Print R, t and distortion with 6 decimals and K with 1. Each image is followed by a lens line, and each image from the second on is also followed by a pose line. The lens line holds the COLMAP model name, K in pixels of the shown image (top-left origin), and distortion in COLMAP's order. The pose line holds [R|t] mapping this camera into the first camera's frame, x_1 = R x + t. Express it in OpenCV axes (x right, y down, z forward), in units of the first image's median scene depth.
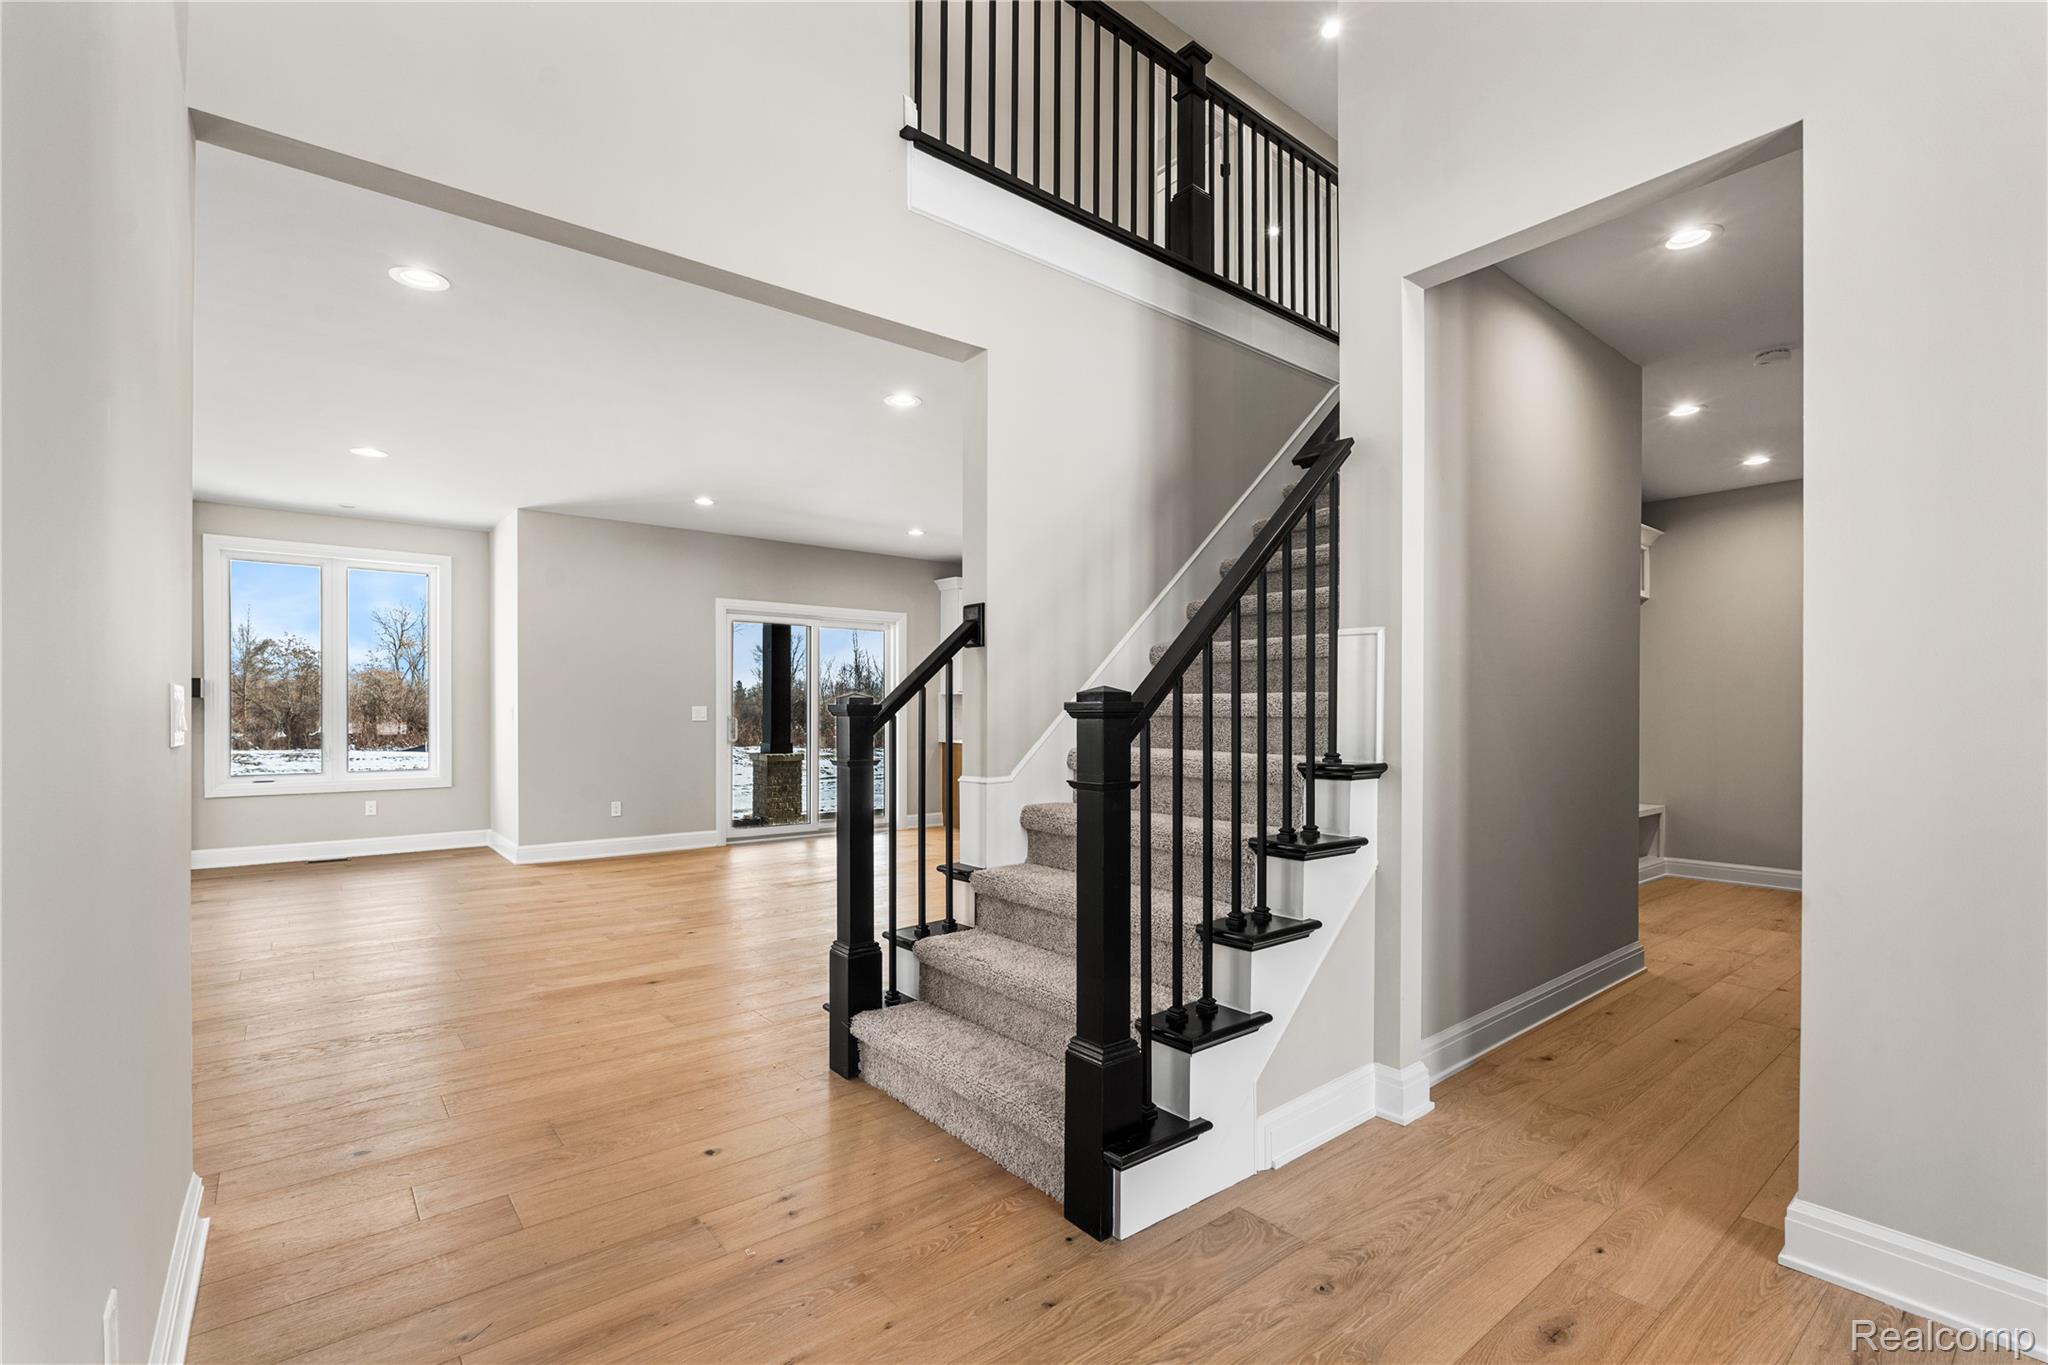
lens RADIAL K [[901.5, 0, 1018.8], [0, 901.5, 699.9], [0, 0, 1]] dist [-0.001883, -0.000209]
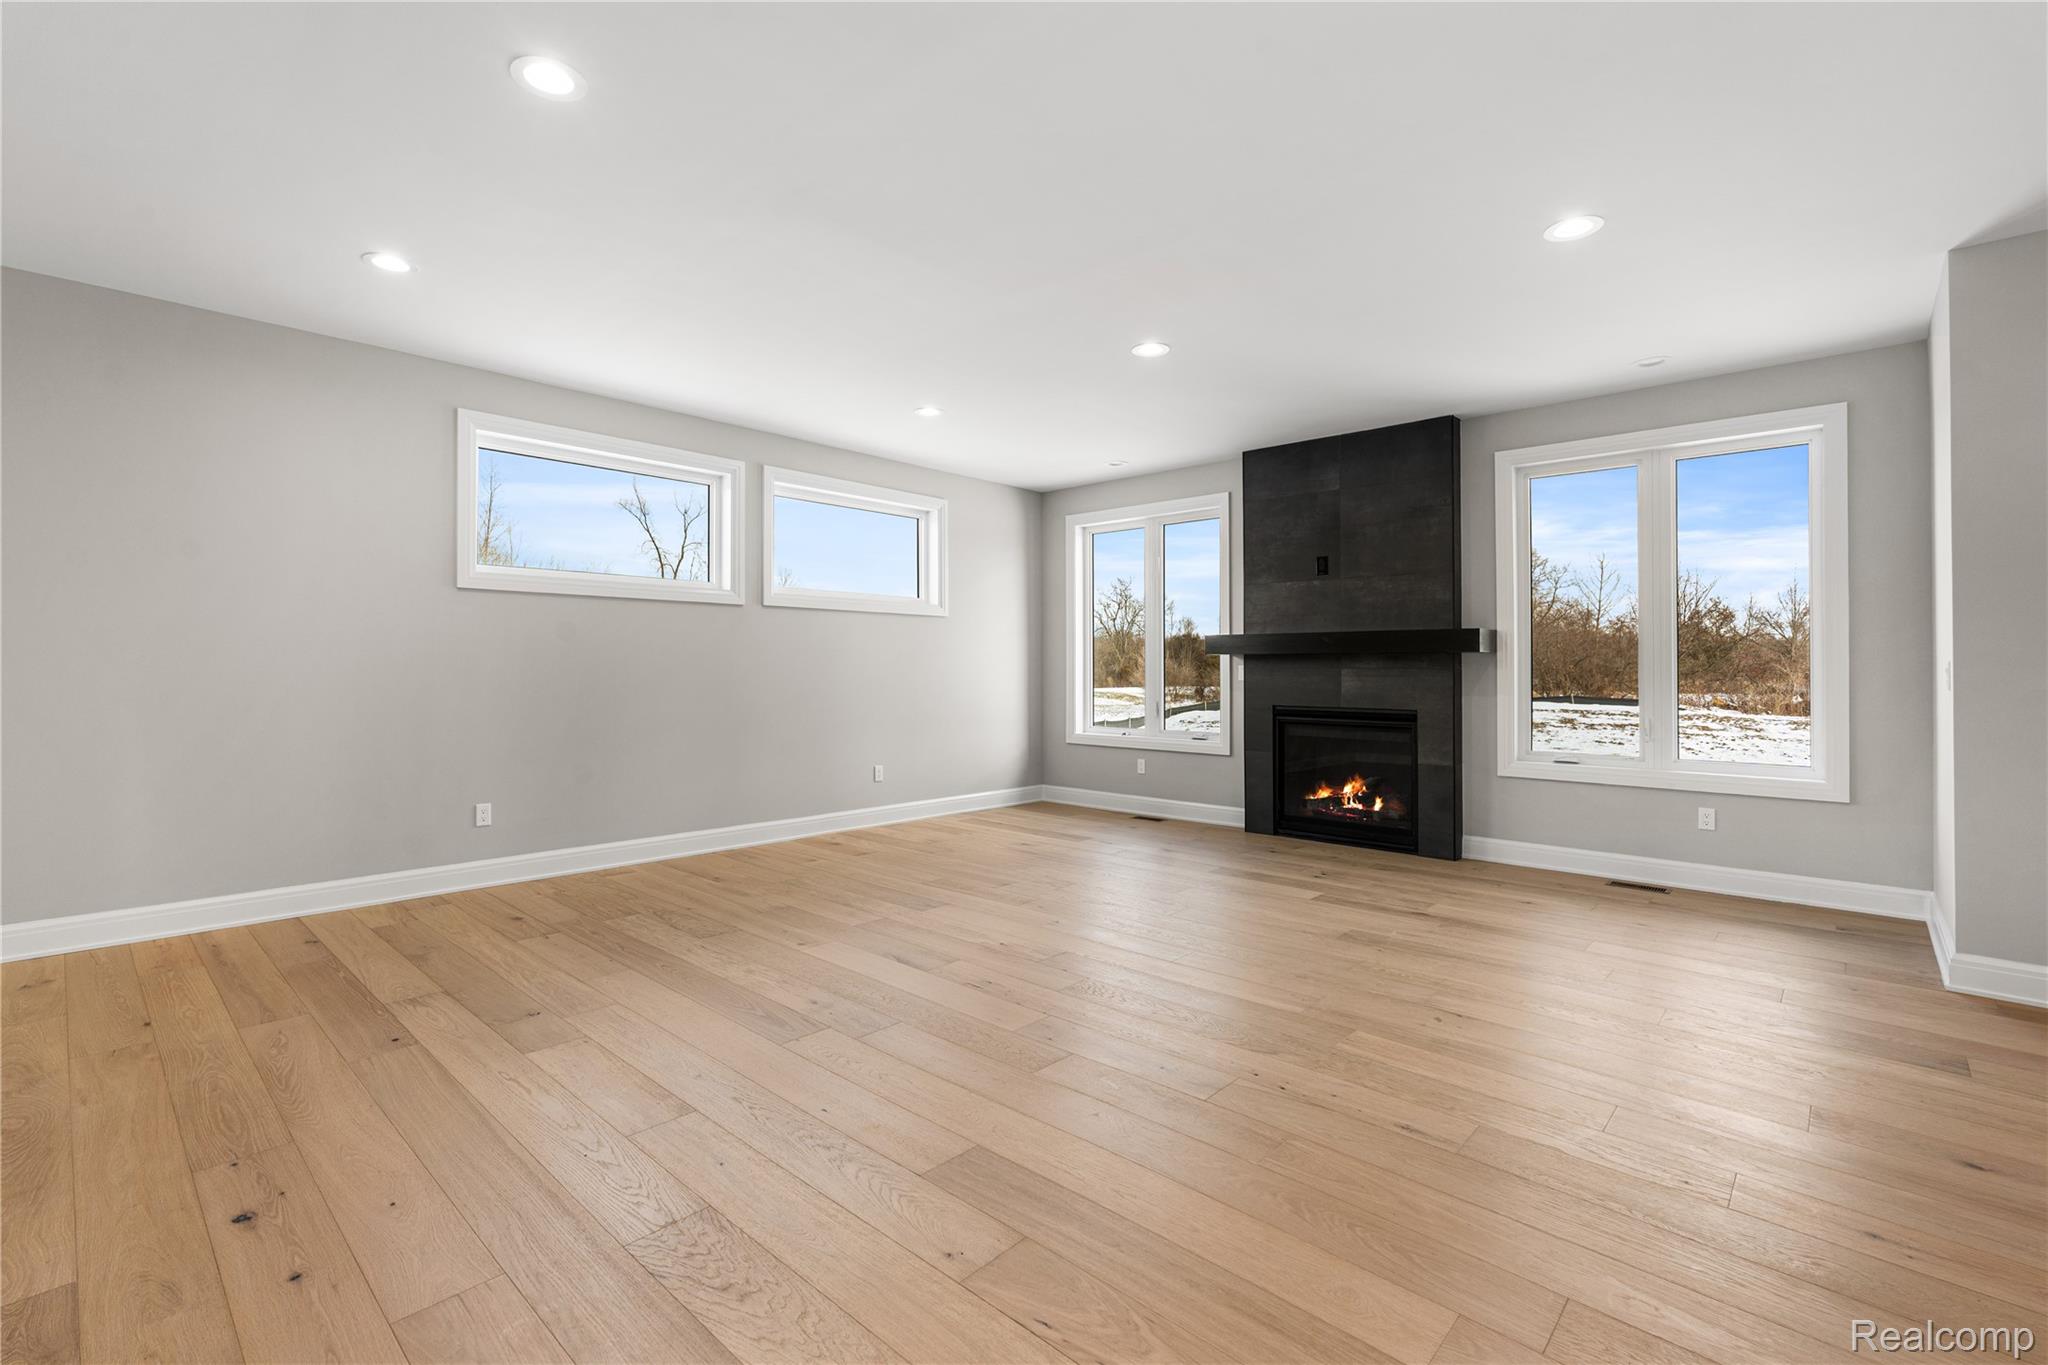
lens RADIAL K [[908.2, 0, 1019.7], [0, 908.2, 667.0], [0, 0, 1]] dist [-0.001655, -0.000213]
pose [[0.146286, 0.003176, -0.989237, -0.132848], [0.002380, 0.999991, 0.003562, 0.005690], [0.989240, -0.002876, 0.146277, 0.389740]]
